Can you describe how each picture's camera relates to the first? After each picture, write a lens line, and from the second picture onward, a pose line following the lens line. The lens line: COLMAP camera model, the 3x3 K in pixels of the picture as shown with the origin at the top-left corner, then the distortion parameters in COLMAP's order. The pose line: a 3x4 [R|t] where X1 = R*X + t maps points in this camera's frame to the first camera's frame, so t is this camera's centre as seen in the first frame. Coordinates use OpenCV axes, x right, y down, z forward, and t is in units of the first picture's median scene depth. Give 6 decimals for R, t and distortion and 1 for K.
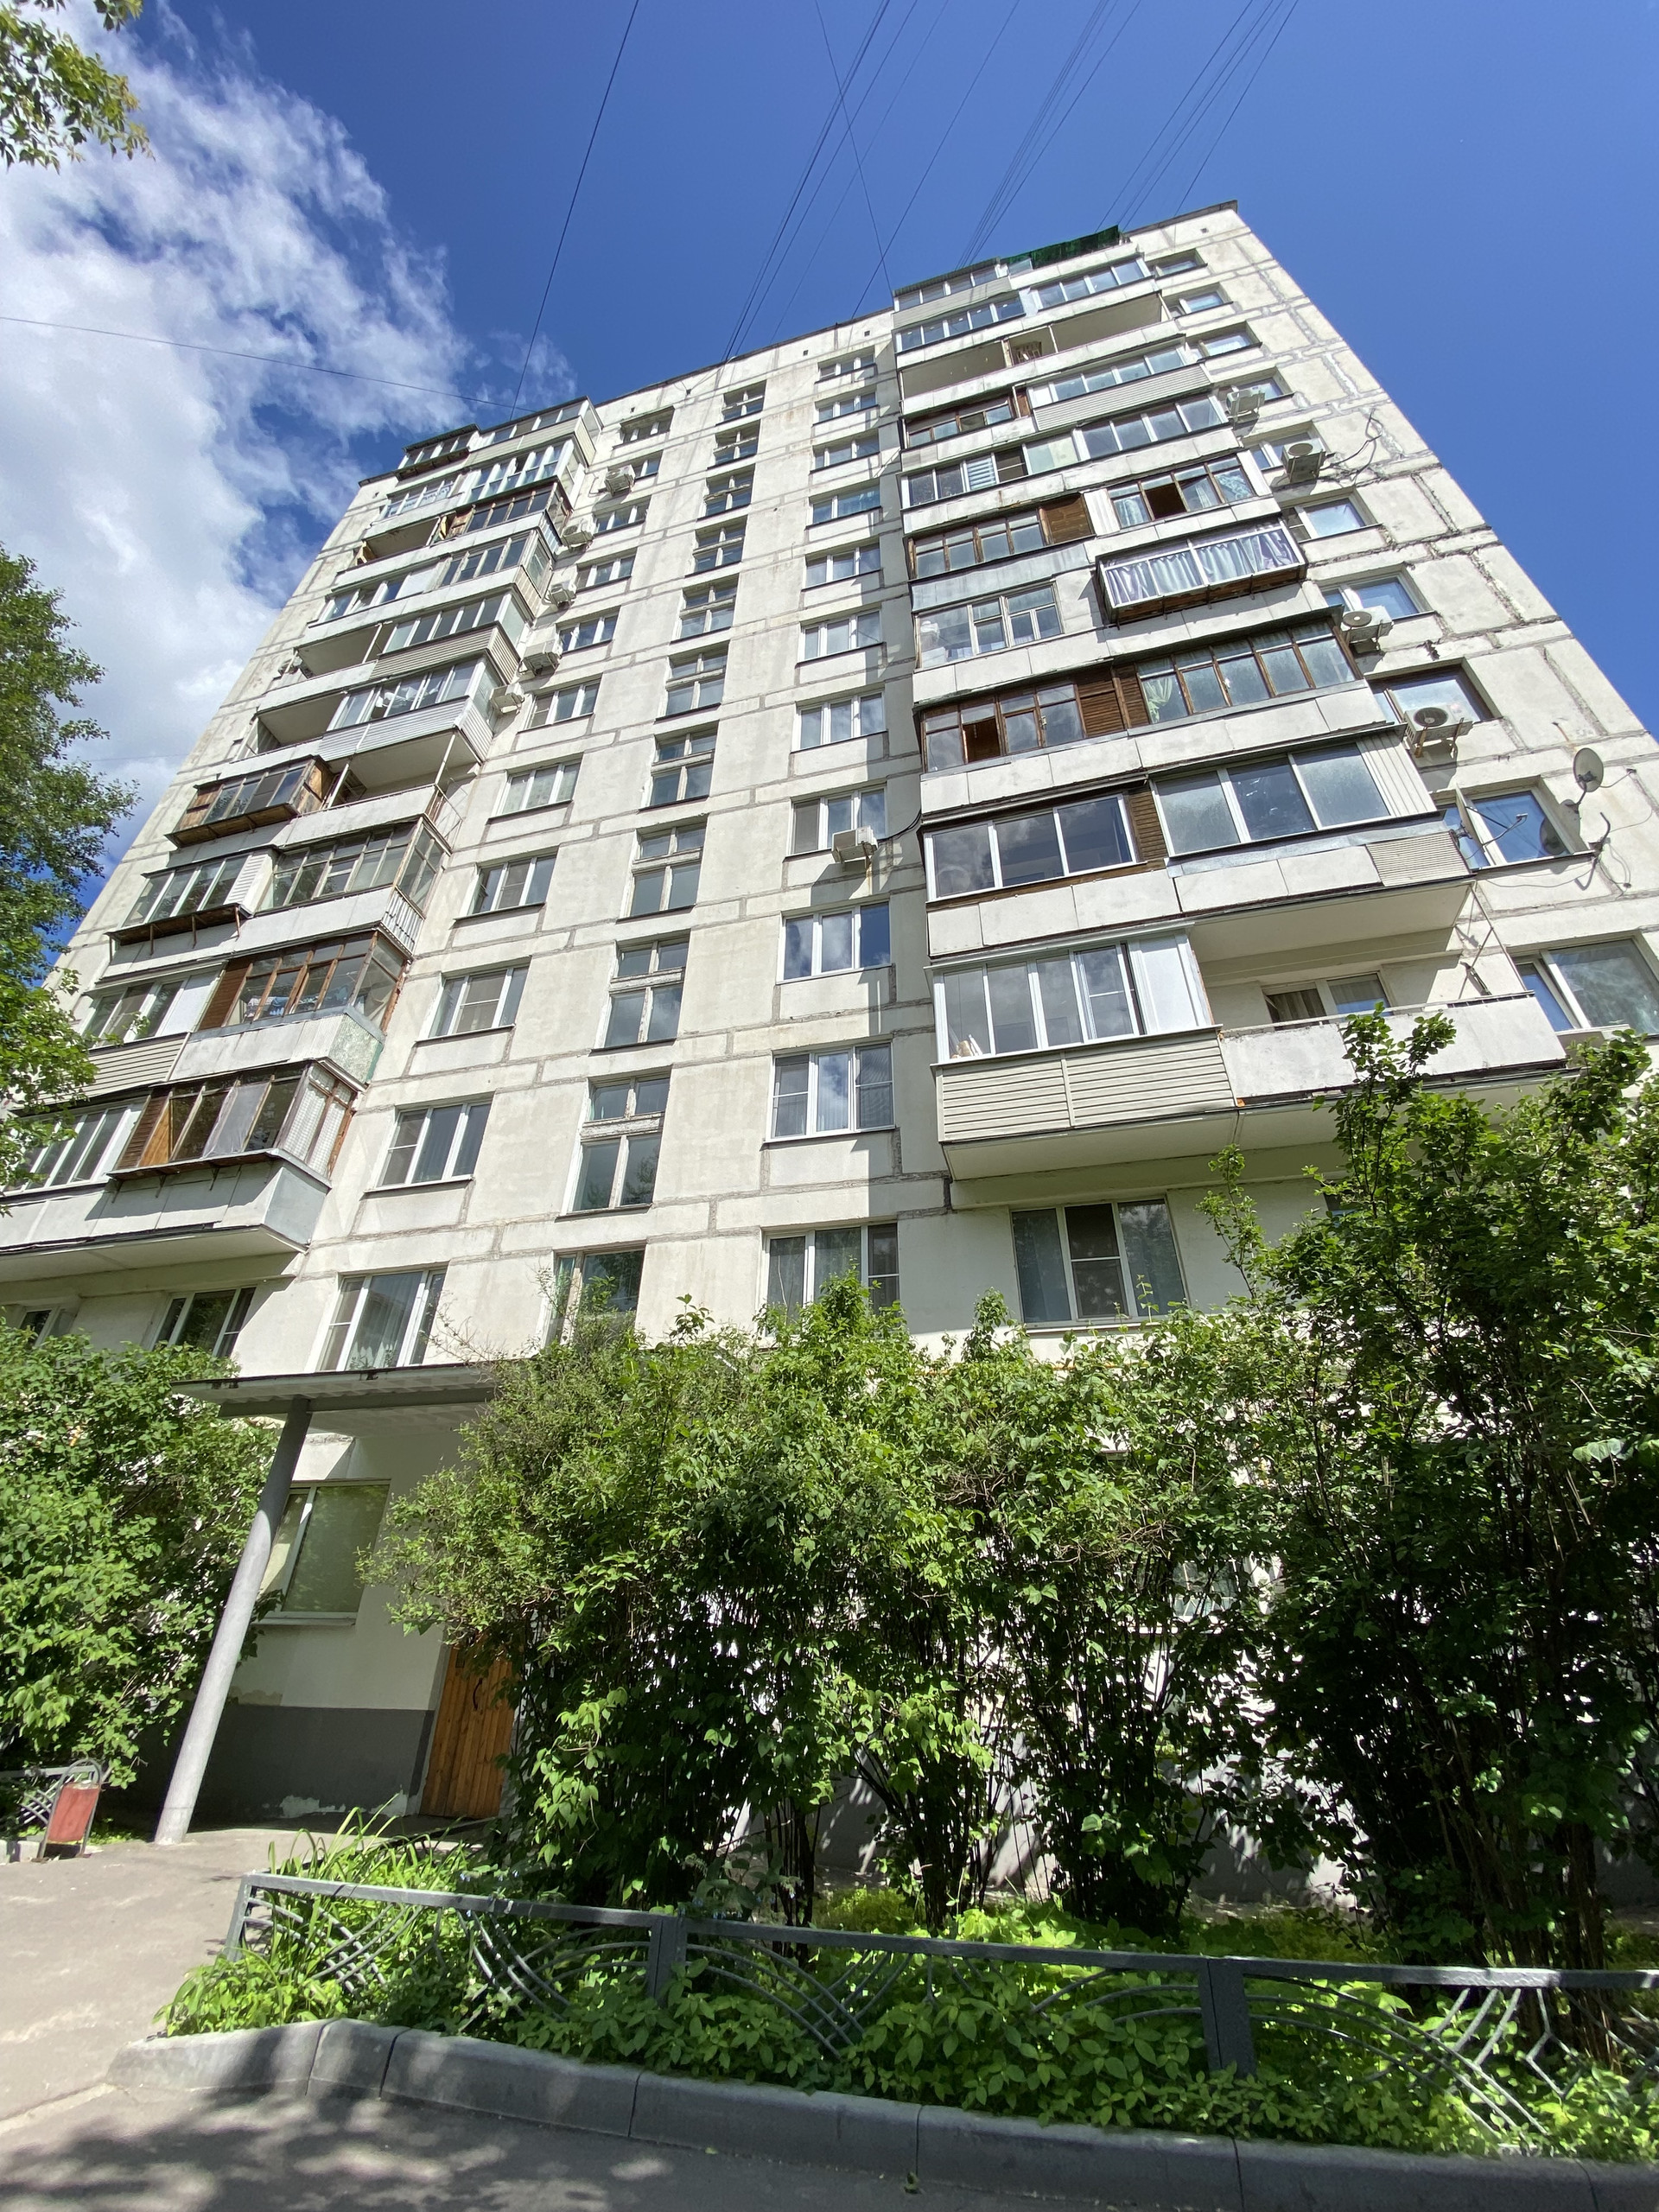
lens RADIAL K [[897.0, 0, 824.0], [0, 897.0, 1102.1], [0, 0, 1]] dist [0.000749, -0.004567]
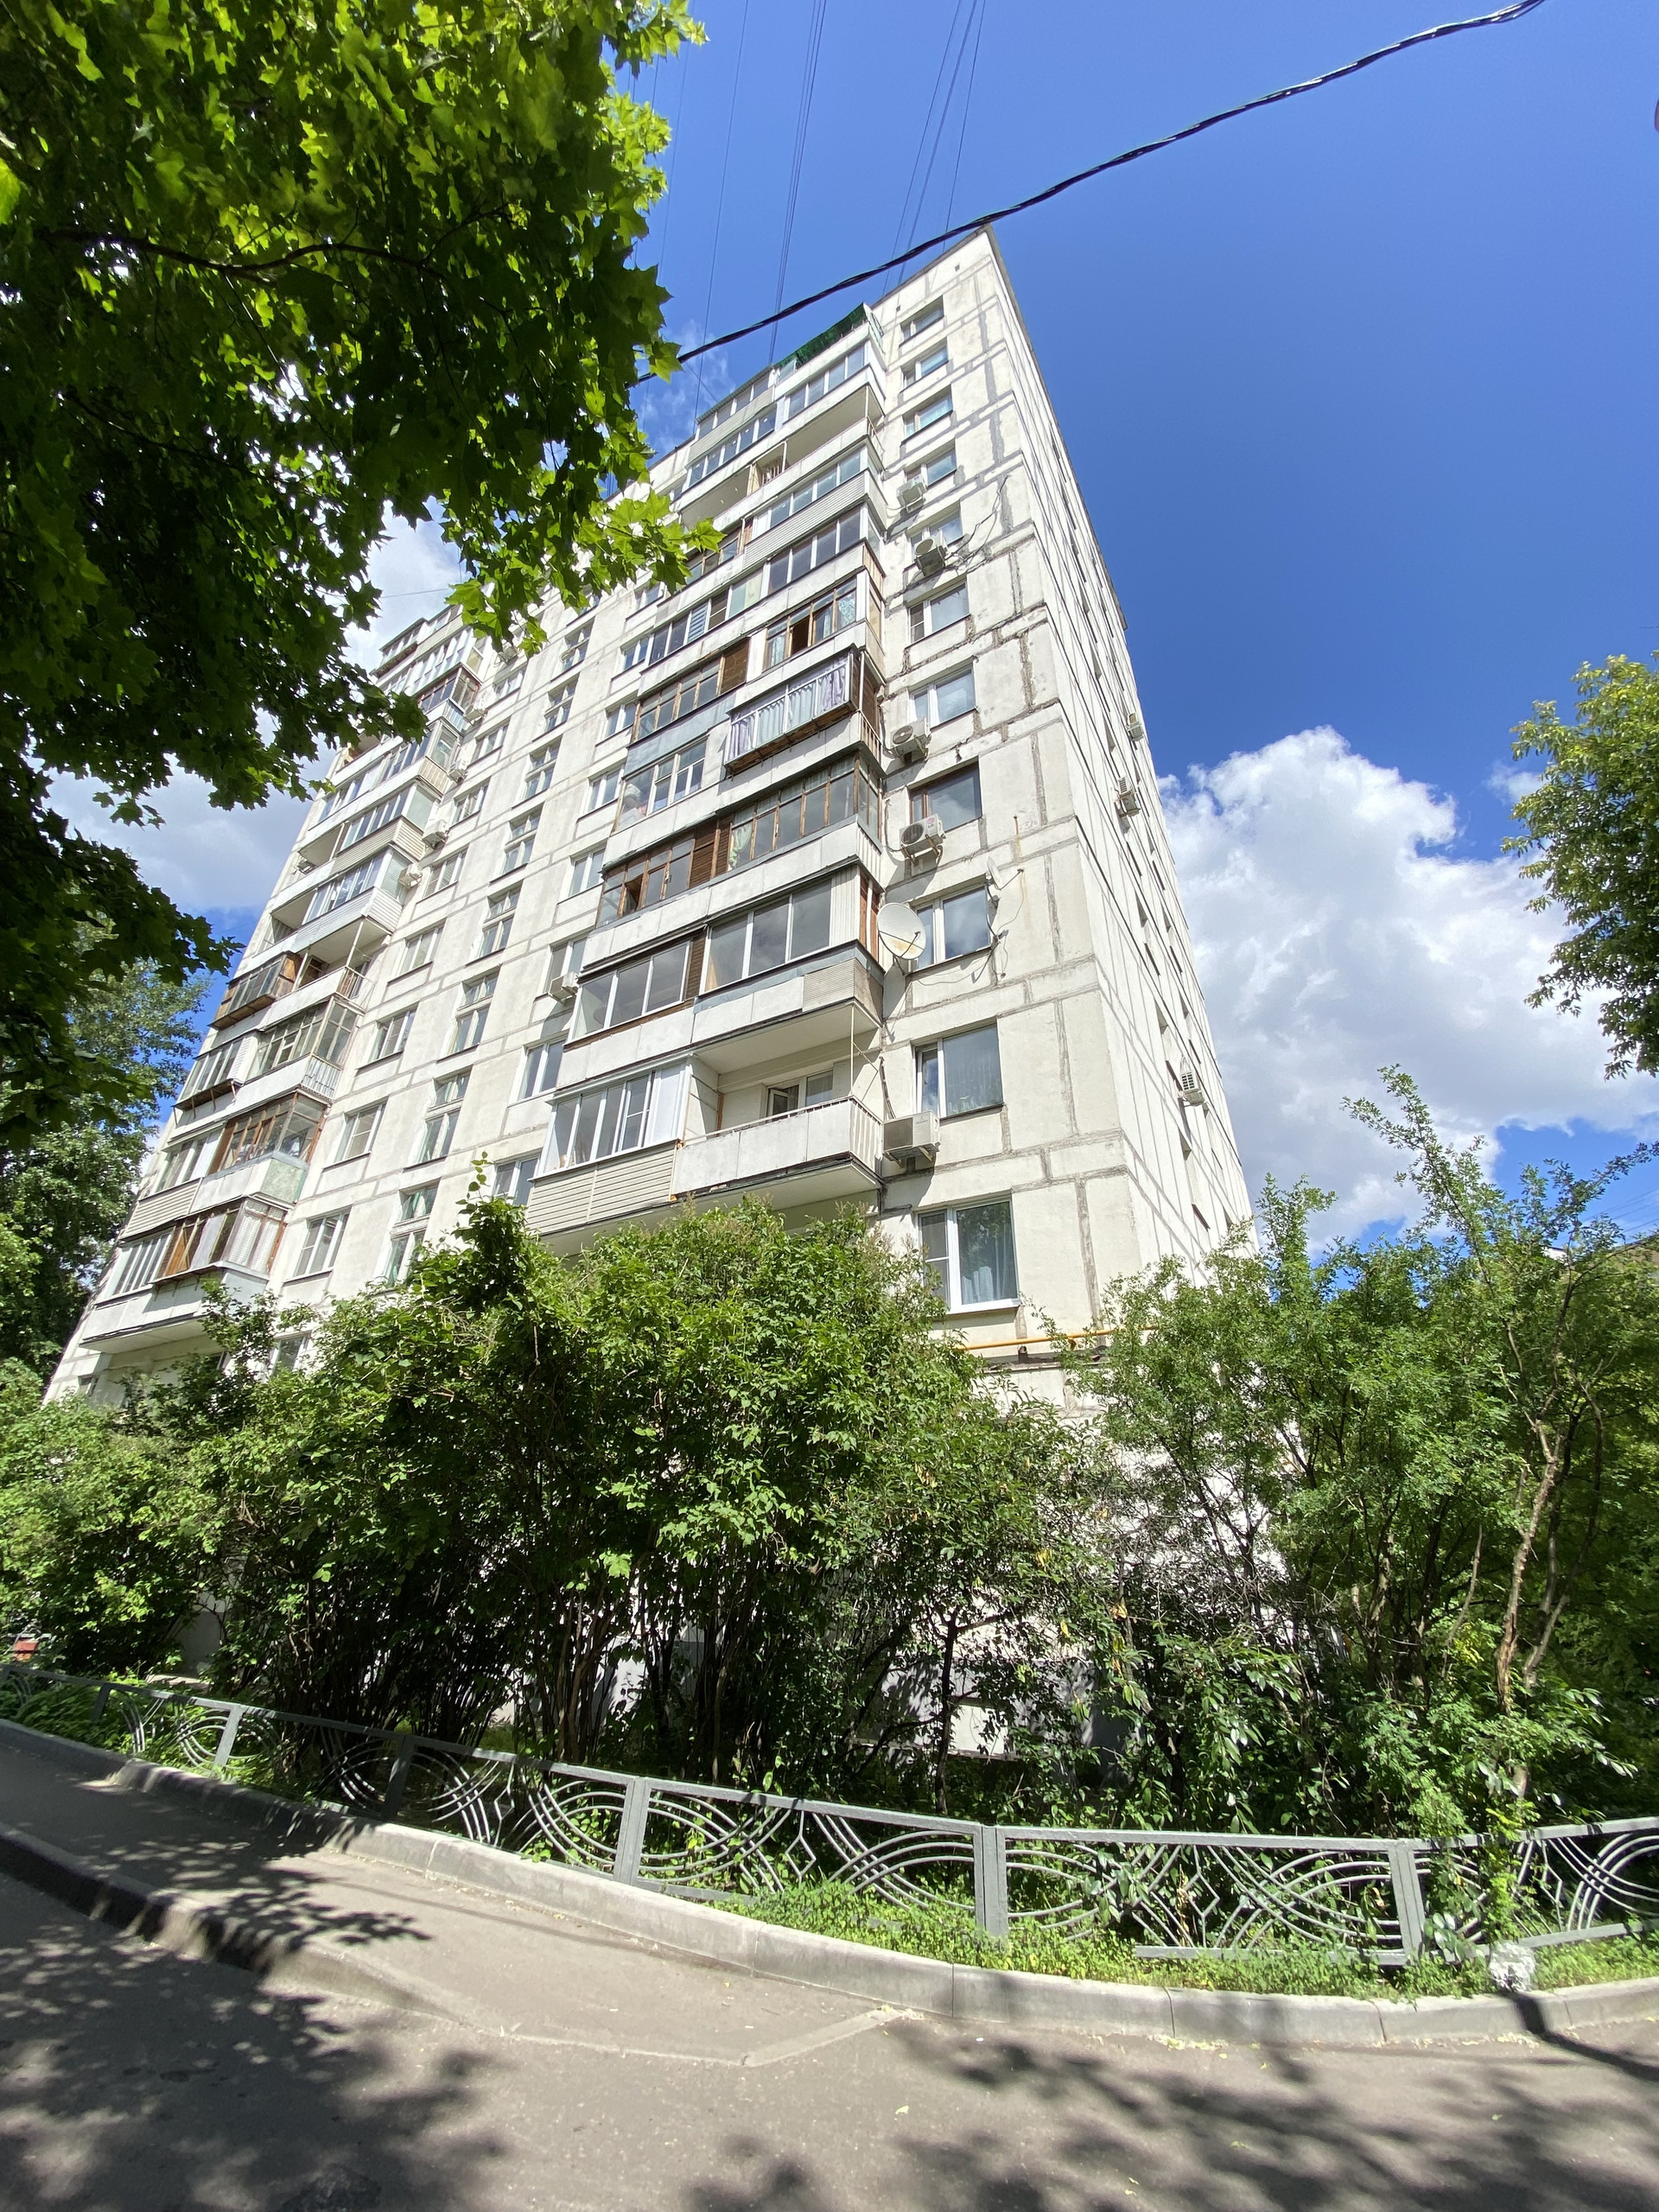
lens RADIAL K [[897.0, 0, 840.7], [0, 897.0, 1105.0], [0, 0, 1]] dist [0.000749, -0.004567]
pose [[0.960516, -0.124958, -0.248584, 0.695341], [0.137262, 0.989994, 0.032724, -0.099661], [0.242008, -0.065553, 0.968057, -0.176768]]
